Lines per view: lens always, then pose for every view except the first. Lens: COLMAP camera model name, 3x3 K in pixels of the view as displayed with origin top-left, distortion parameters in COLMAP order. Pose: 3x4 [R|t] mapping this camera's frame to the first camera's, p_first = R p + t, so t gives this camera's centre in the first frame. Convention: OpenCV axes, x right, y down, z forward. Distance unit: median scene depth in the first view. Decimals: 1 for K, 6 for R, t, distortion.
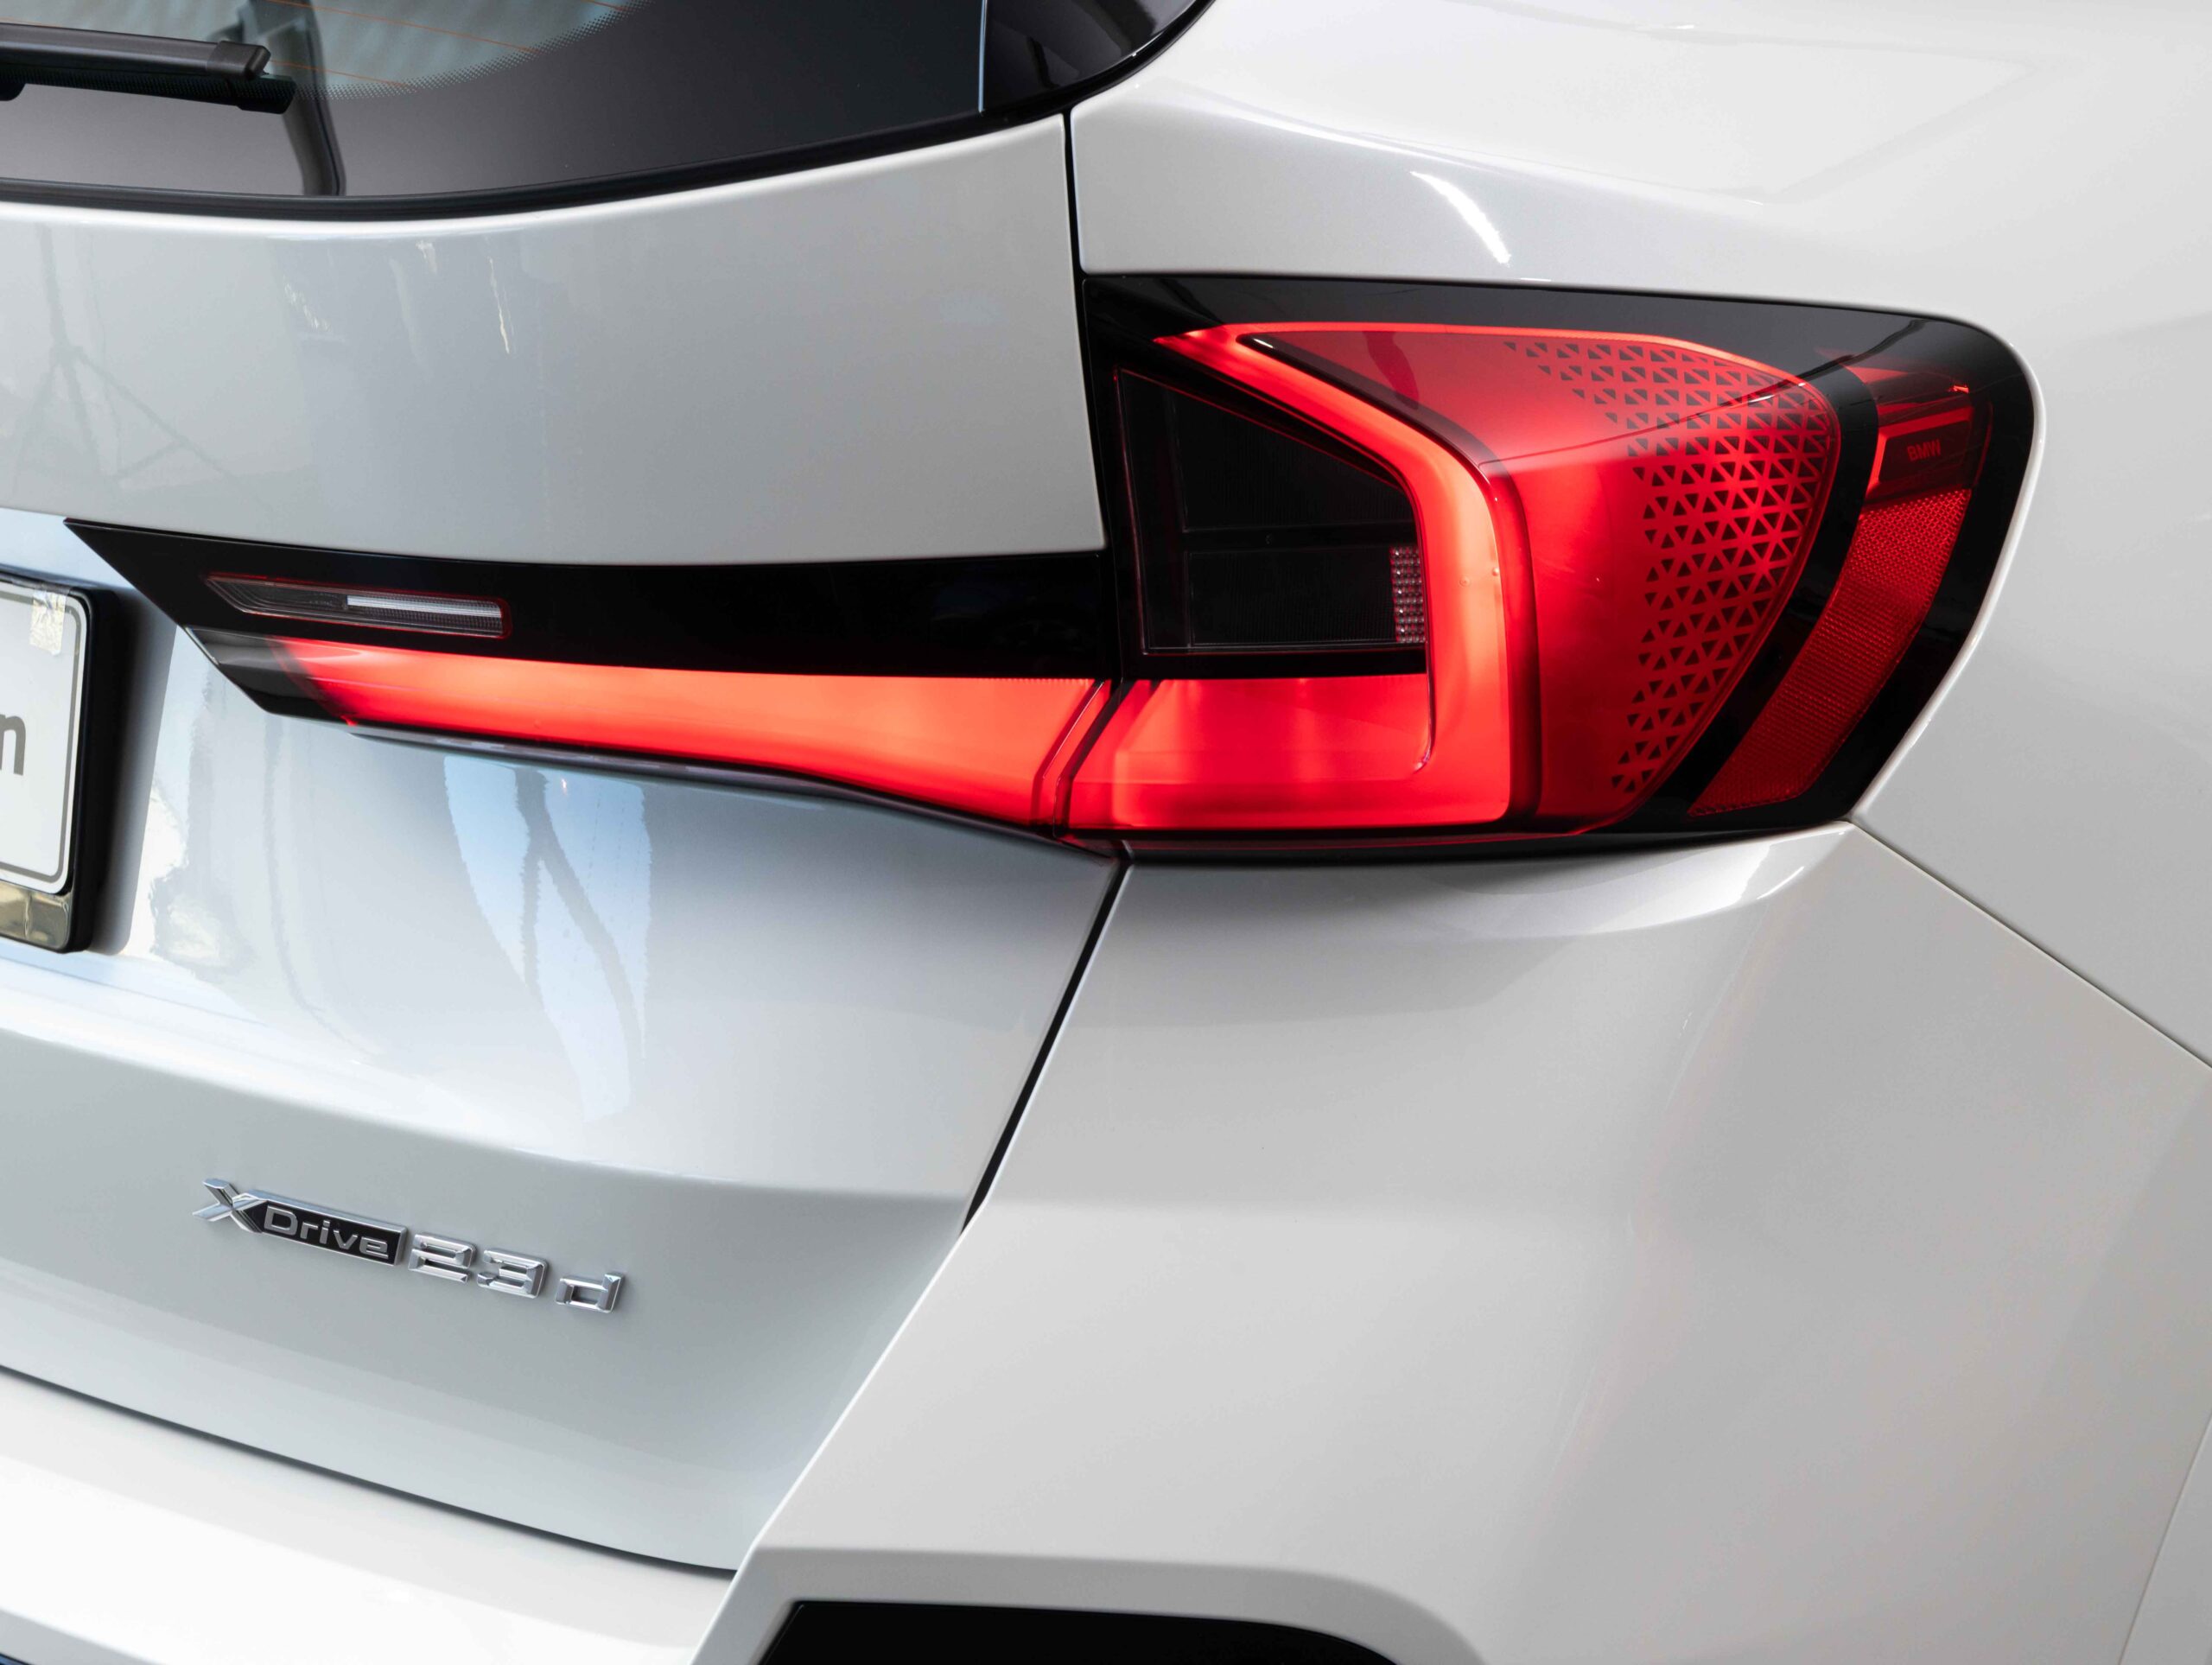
lens RADIAL K [[4704.5, 0, 1106.0], [0, 4704.5, 832.5], [0, 0, 1]] dist [-0.025472, 0.197052]
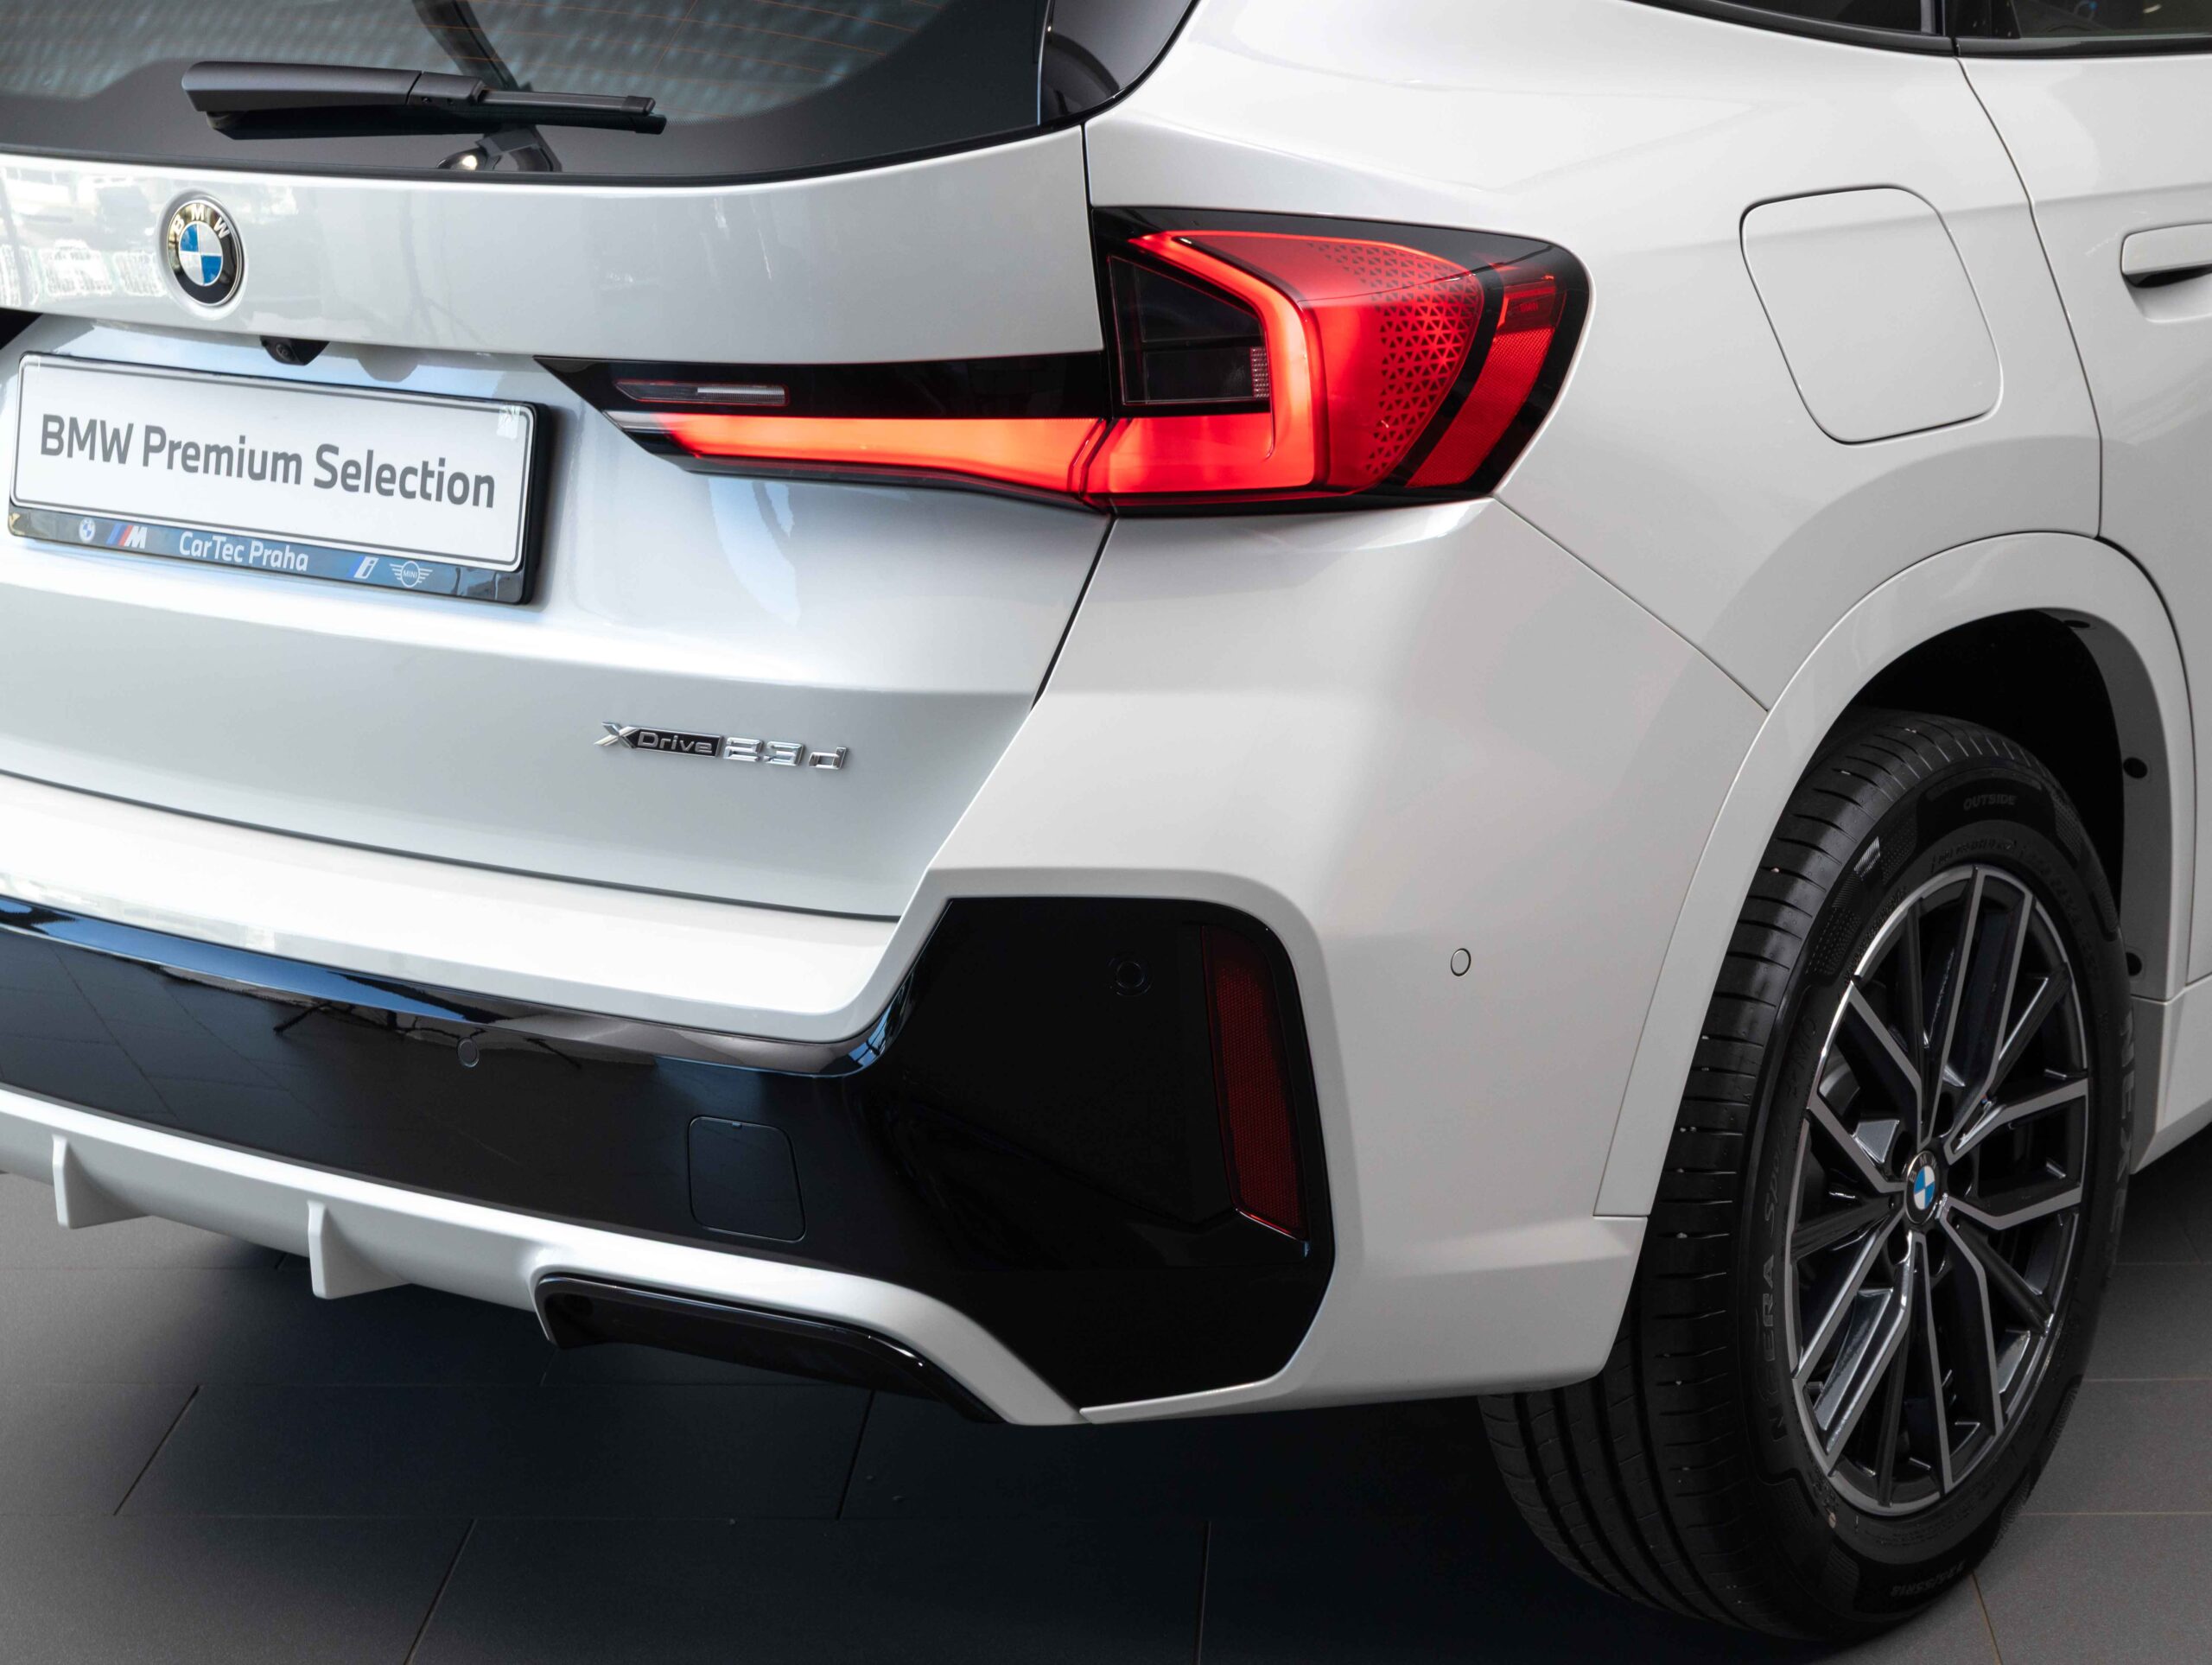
lens RADIAL K [[4704.5, 0, 1106.0], [0, 4704.5, 832.5], [0, 0, 1]] dist [-0.025472, 0.197052]
pose [[0.998971, -0.012120, 0.043698, -0.084448], [0.014110, 0.998864, -0.045526, 0.221930], [-0.043097, 0.046095, 0.998007, -0.905445]]
